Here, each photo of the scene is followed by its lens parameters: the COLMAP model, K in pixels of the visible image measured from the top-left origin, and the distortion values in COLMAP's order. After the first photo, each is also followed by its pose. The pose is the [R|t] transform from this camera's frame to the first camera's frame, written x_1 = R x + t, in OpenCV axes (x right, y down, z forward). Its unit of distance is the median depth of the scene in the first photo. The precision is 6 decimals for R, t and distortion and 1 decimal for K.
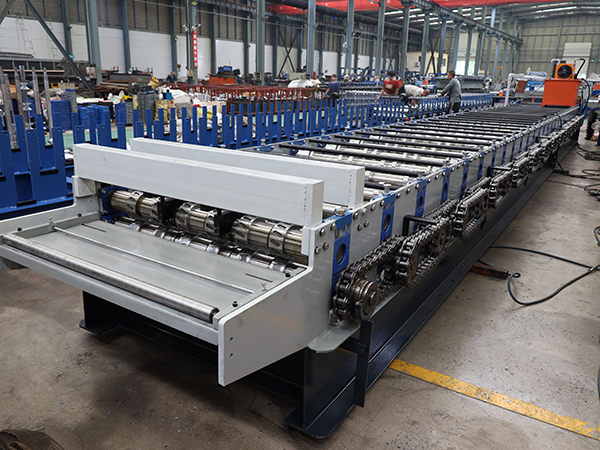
lens RADIAL K [[493.1, 0, 311.7], [0, 493.1, 226.1], [0, 0, 1]] dist [-0.006041, -0.001814]
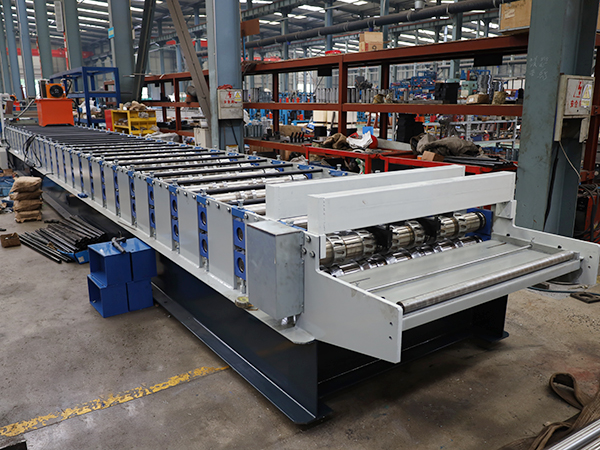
lens RADIAL K [[502.2, 0, 300.0], [0, 502.2, 225.0], [0, 0, 1]] dist [-0.009041, -0.003133]
pose [[0.378027, -0.242757, 0.893401, -0.748828], [0.274157, 0.951080, 0.142425, -0.147853], [-0.884270, 0.191092, 0.426087, 0.401079]]
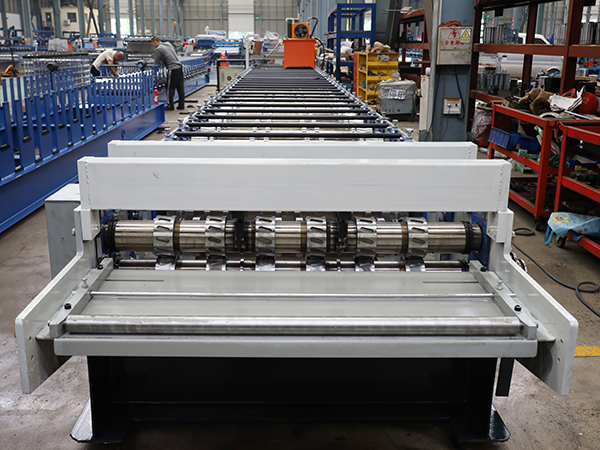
lens RADIAL K [[578.0, 0, 300.0], [0, 578.0, 225.0], [0, 0, 1]] dist [-0.002698, -0.015899]
pose [[0.831903, -0.185835, 0.522880, -0.385939], [0.174928, 0.982039, 0.070713, -0.051351], [-0.526629, 0.032640, 0.849468, 0.122124]]
